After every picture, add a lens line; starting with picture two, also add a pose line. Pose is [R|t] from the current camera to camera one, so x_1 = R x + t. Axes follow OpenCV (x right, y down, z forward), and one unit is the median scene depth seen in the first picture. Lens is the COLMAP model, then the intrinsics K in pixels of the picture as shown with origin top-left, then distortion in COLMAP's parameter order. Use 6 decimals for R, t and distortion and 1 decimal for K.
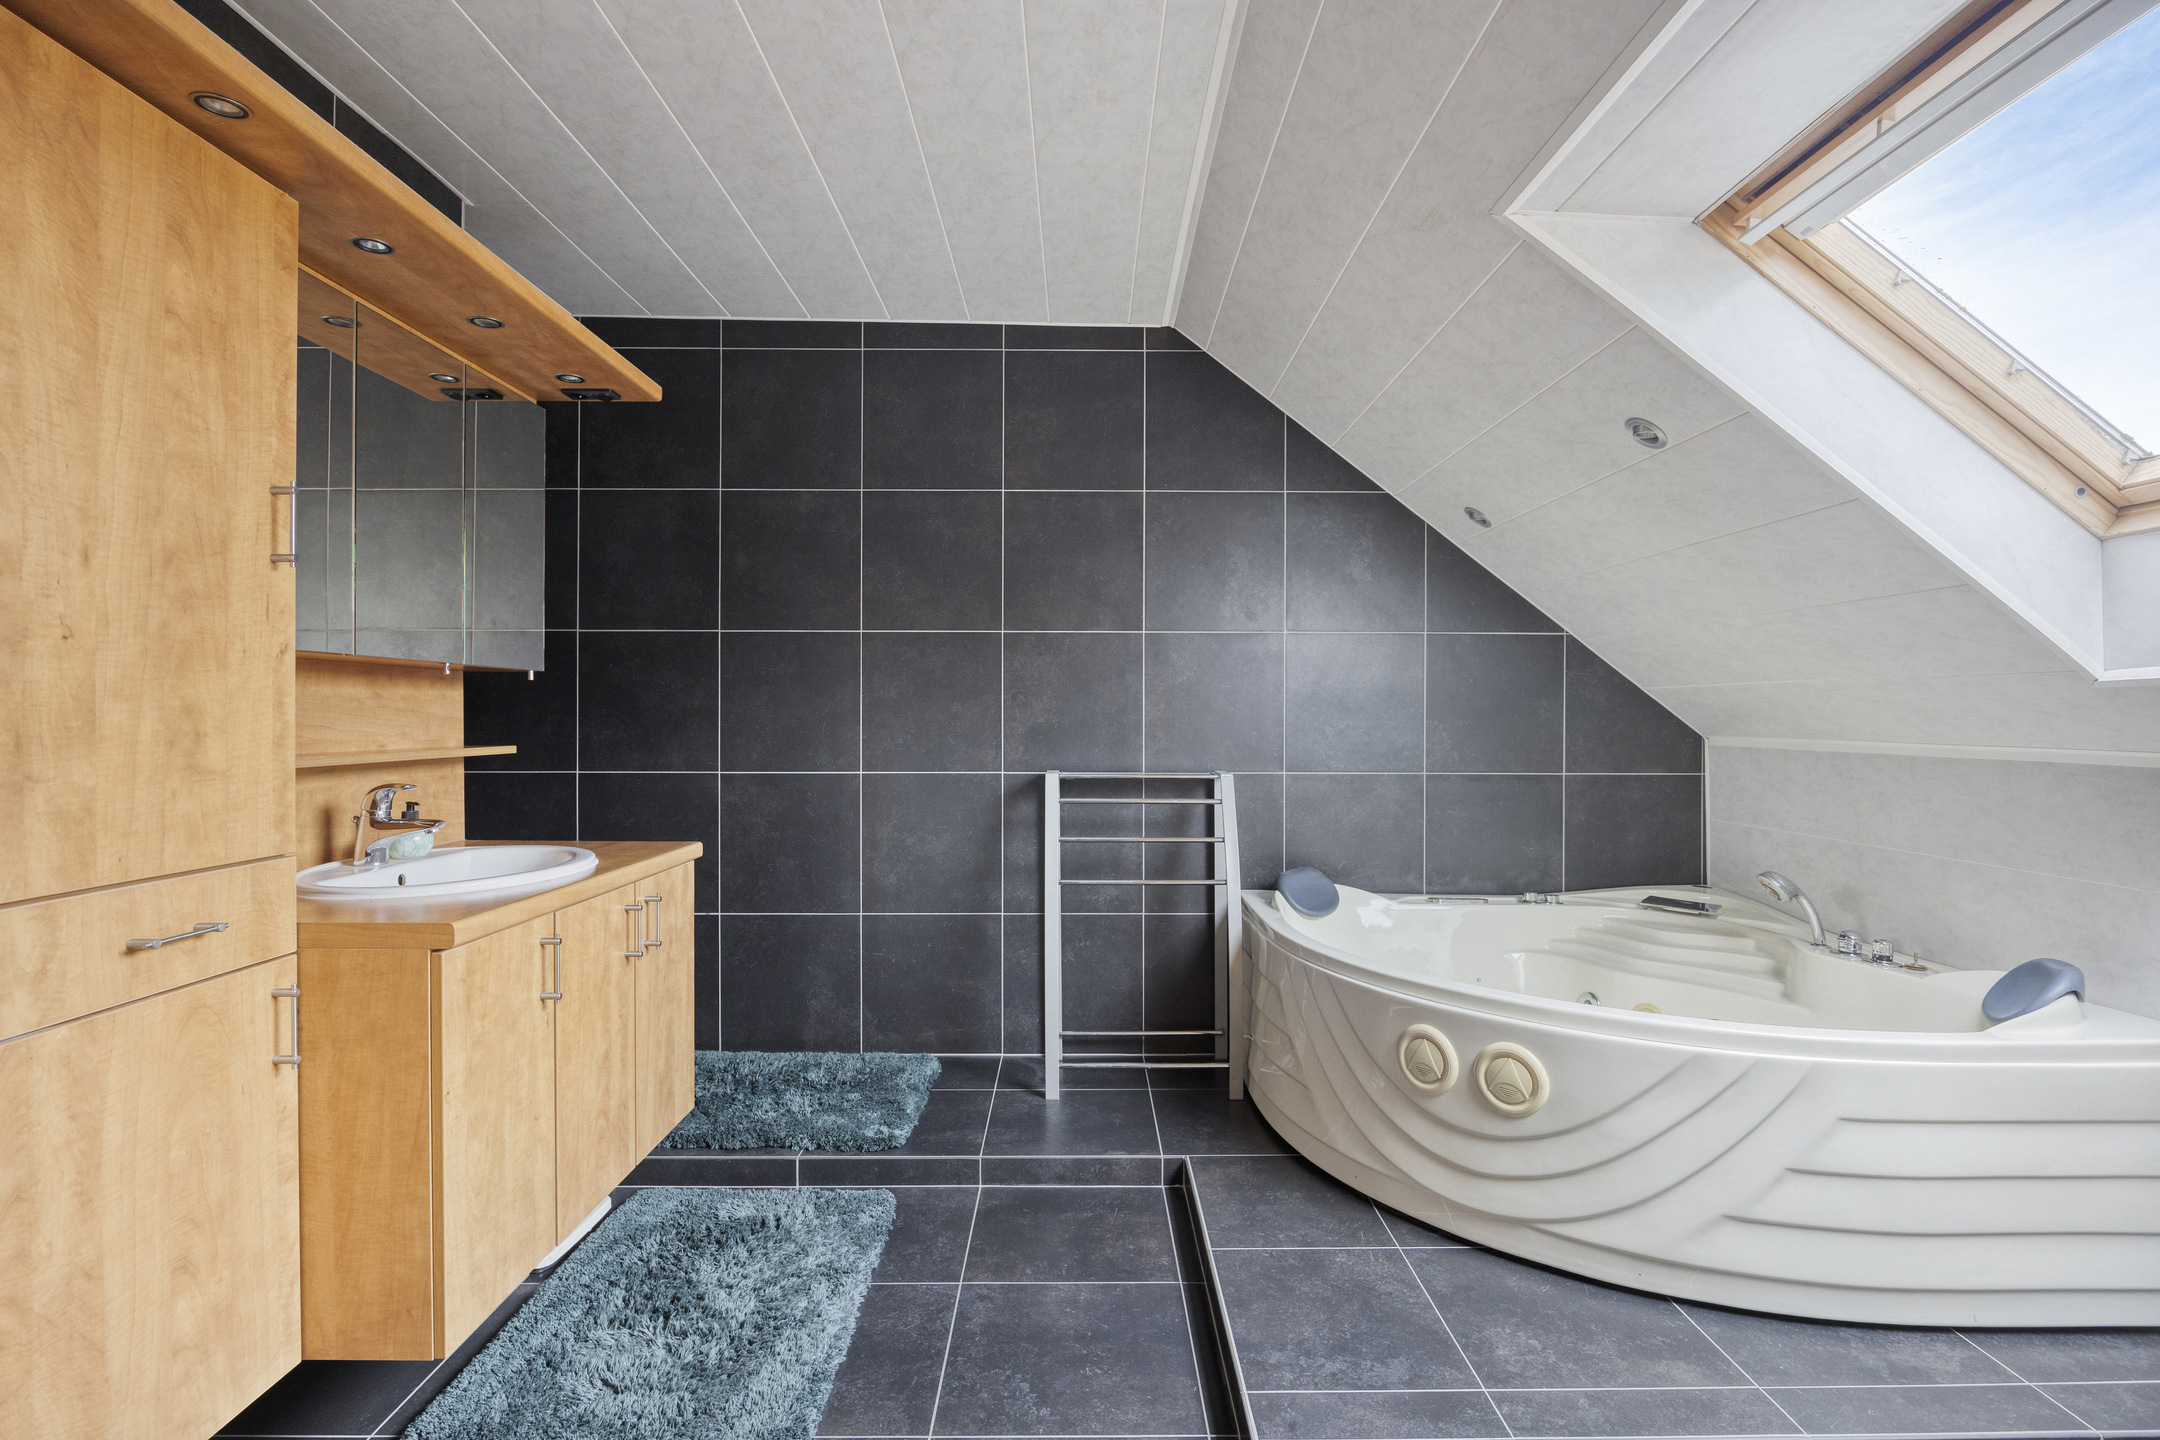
lens RADIAL K [[1035.4, 0, 1080.0], [0, 1035.4, 720.0], [0, 0, 1]] dist [-0.003674, 0.000260]
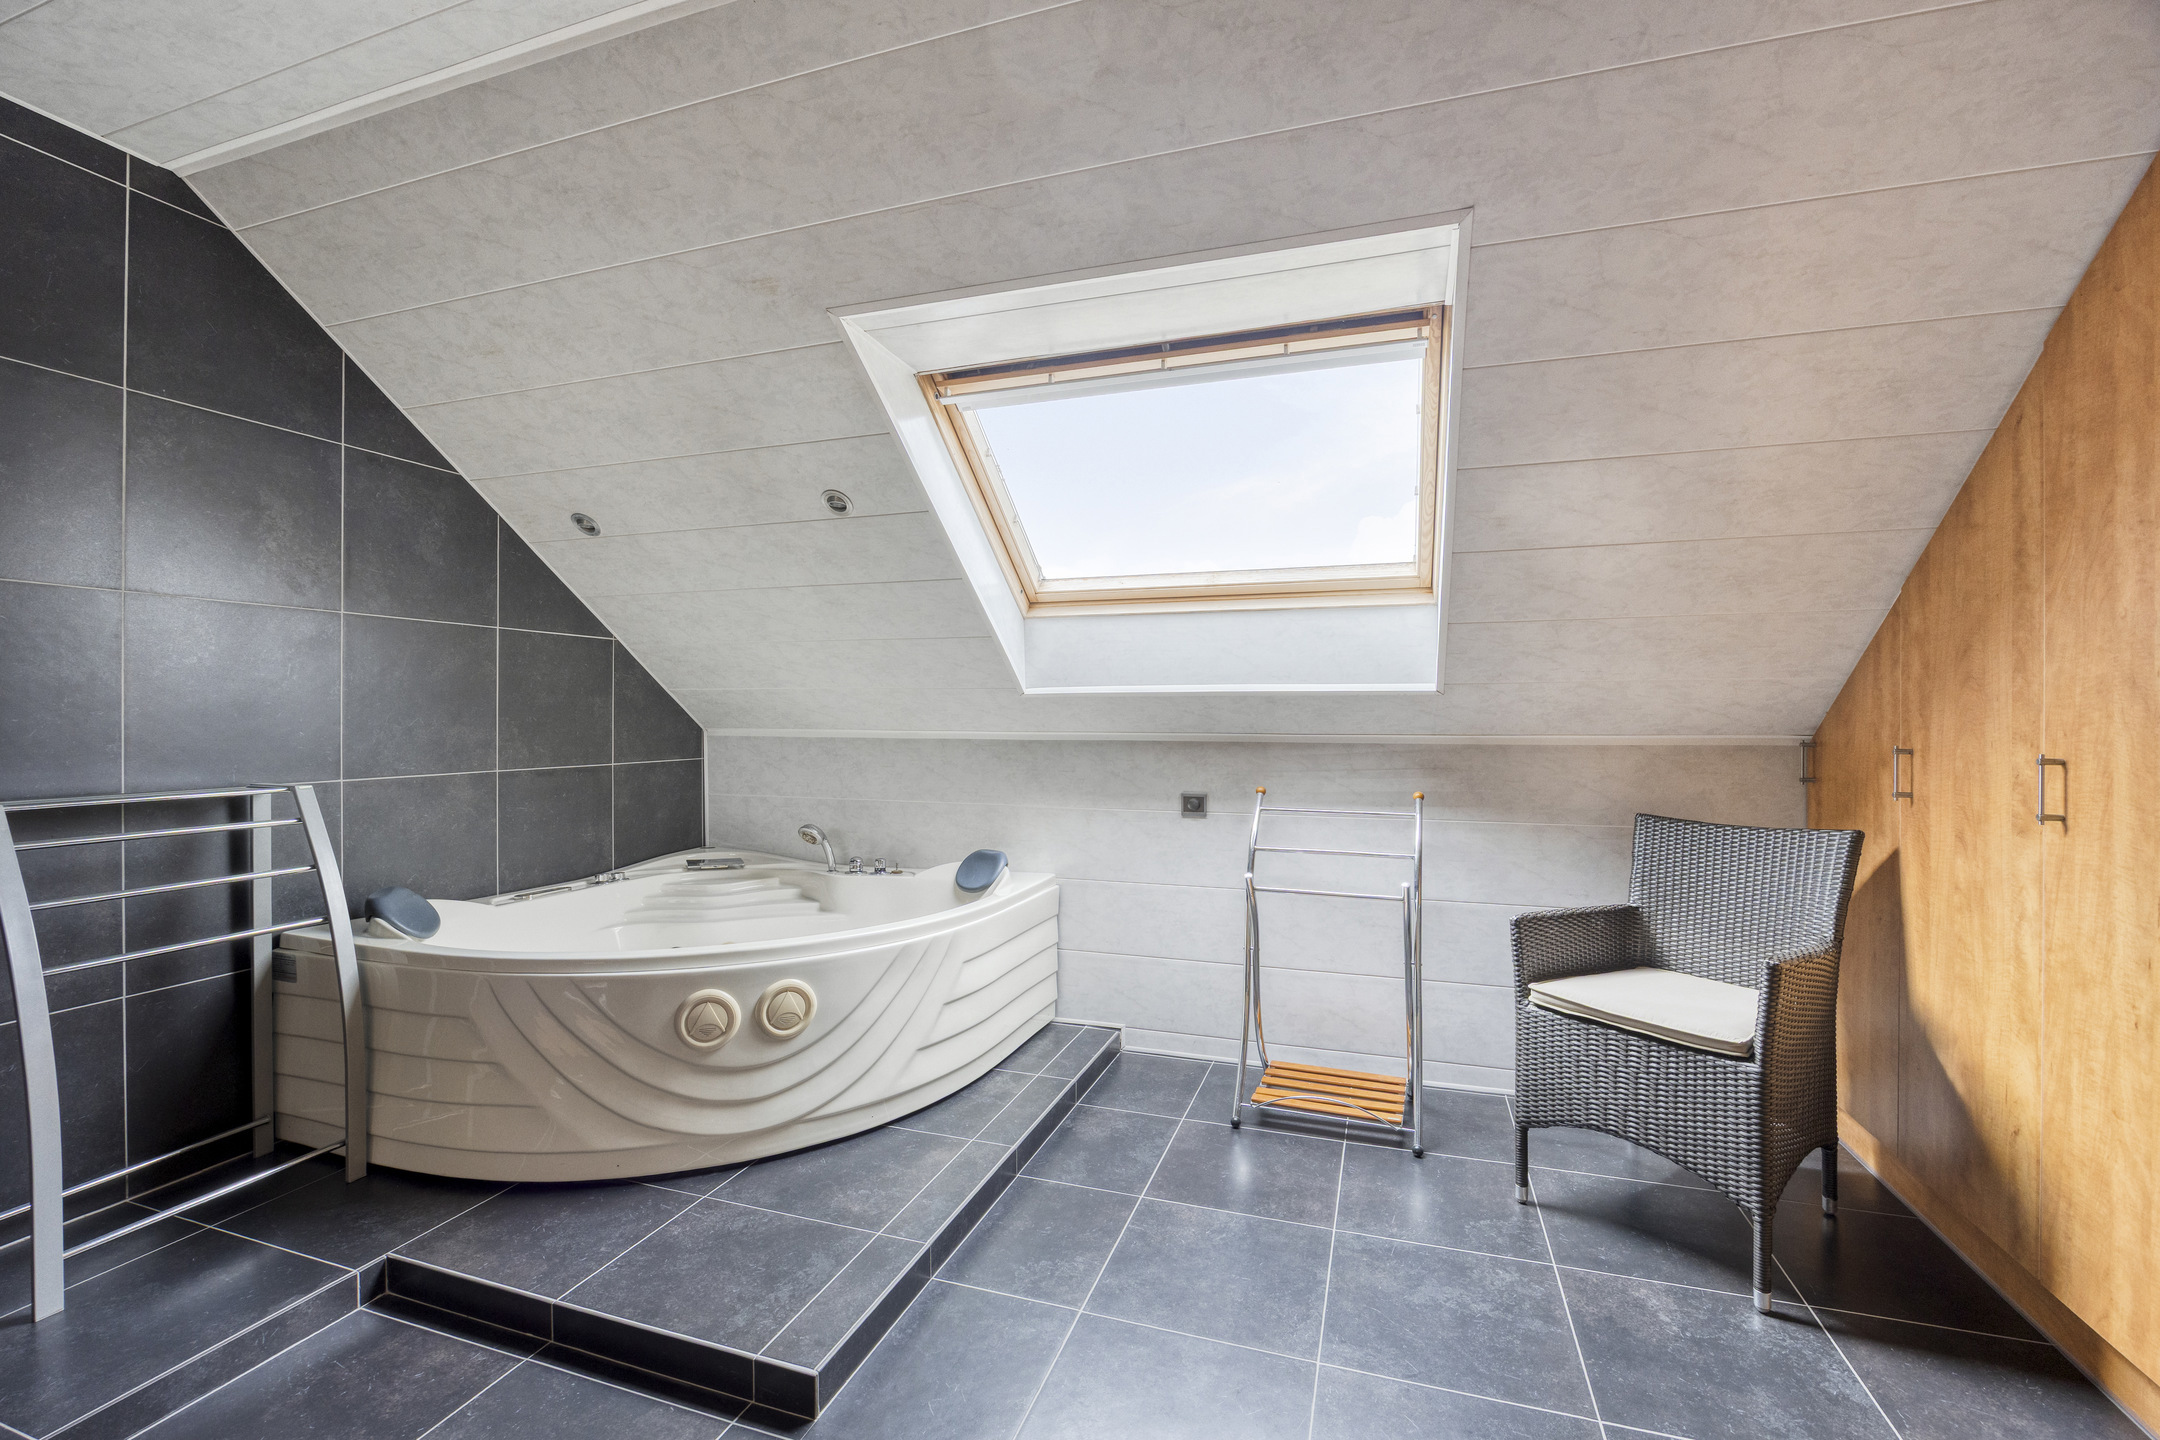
lens RADIAL K [[926.1, 0, 1080.0], [0, 926.1, 720.0], [0, 0, 1]] dist [-0.001443, -0.001103]
pose [[0.331557, -0.006968, 0.943409, -0.406985], [0.004108, 0.999974, 0.005942, 0.000222], [-0.943426, 0.001906, 0.331577, 0.250959]]
